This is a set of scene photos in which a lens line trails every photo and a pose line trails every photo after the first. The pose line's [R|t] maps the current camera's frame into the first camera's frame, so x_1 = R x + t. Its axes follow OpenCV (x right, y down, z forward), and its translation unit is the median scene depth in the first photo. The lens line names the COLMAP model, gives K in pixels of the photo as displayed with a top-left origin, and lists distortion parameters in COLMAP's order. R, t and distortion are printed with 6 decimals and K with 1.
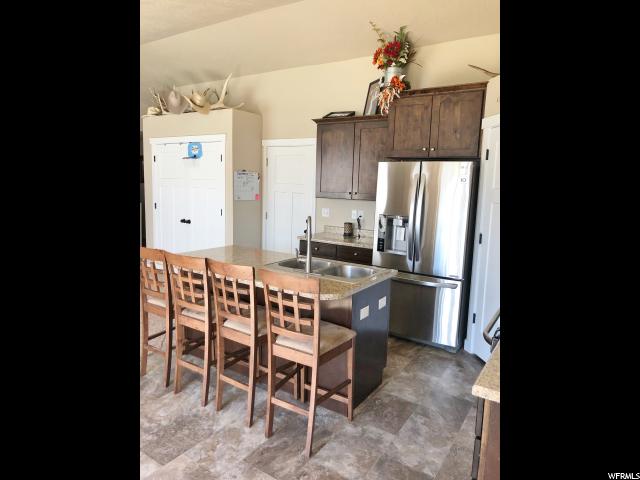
lens RADIAL K [[397.3, 0, 319.0], [0, 397.3, 239.0], [0, 0, 1]] dist [0.000674, 0.000160]
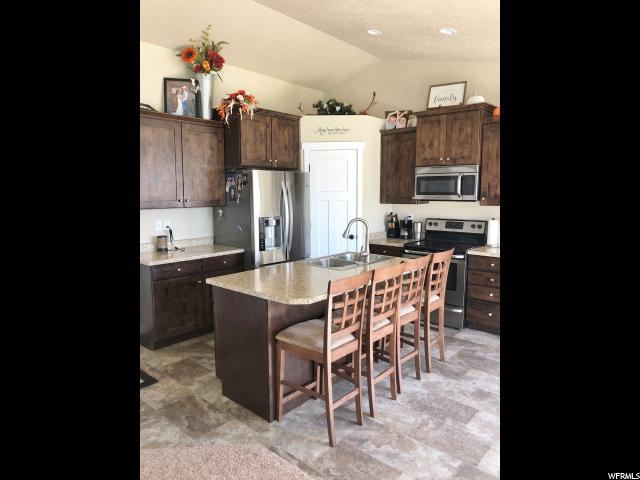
lens RADIAL K [[397.3, 0, 319.6], [0, 397.3, 239.7], [0, 0, 1]] dist [0.000674, 0.000160]
pose [[0.125126, -0.141687, 0.981972, -0.937412], [0.143313, 0.981951, 0.123423, -0.116676], [-0.981736, 0.125285, 0.143173, 0.712652]]
